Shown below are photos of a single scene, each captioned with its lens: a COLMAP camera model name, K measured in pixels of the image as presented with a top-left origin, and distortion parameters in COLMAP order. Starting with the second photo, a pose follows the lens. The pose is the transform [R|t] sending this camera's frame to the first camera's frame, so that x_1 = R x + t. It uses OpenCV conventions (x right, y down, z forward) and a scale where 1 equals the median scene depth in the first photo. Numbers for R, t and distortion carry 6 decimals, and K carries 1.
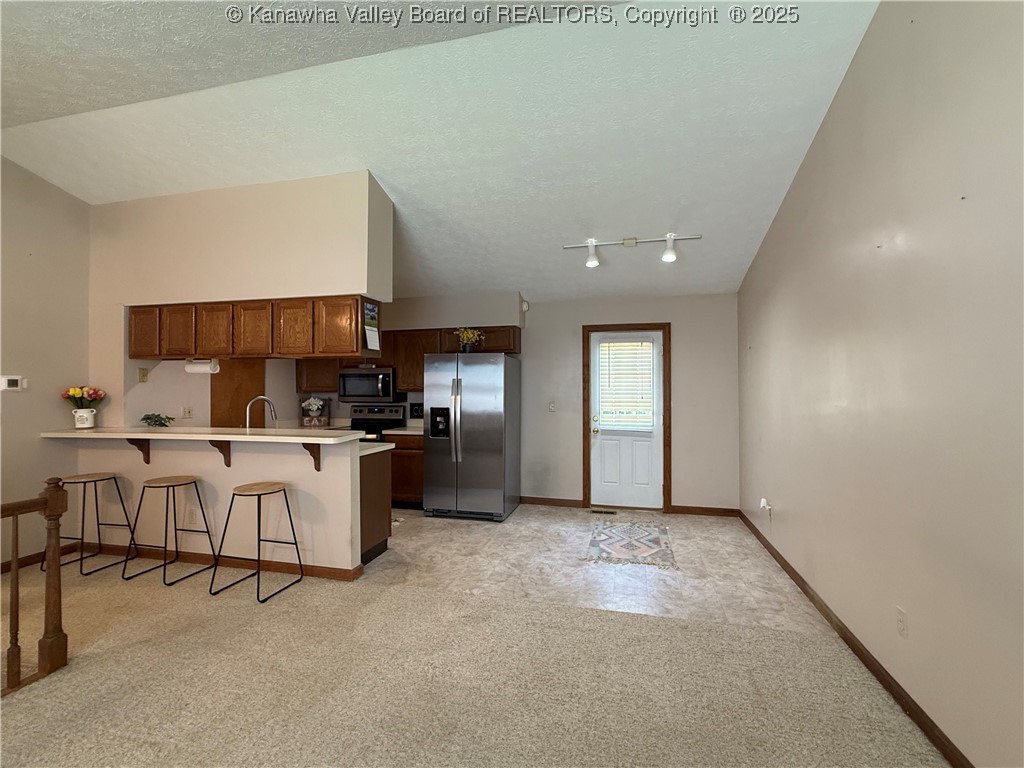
lens RADIAL K [[478.8, 0, 512.0], [0, 478.8, 384.0], [0, 0, 1]] dist [0.000004, 0.000007]
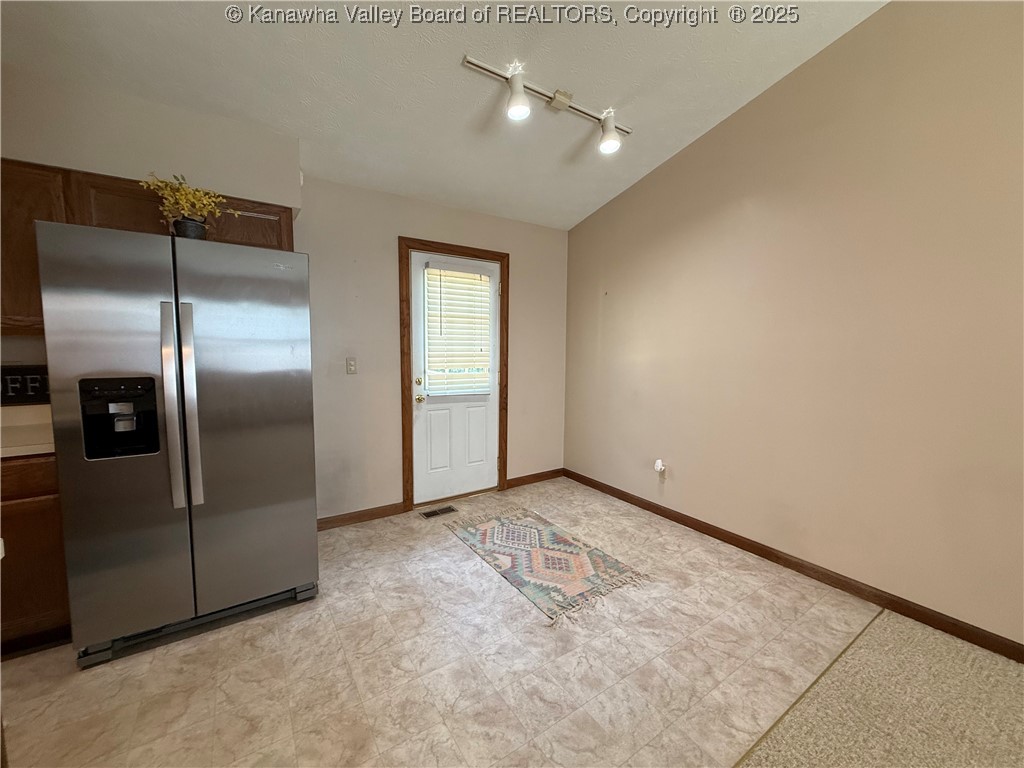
lens RADIAL K [[407.5, 0, 512.0], [0, 407.5, 384.0], [0, 0, 1]] dist [-0.000752, -0.000169]
pose [[0.662052, -0.063001, 0.746805, -0.186085], [-0.018059, 0.994830, 0.099934, 0.017871], [-0.749240, -0.079648, 0.657492, 0.566437]]
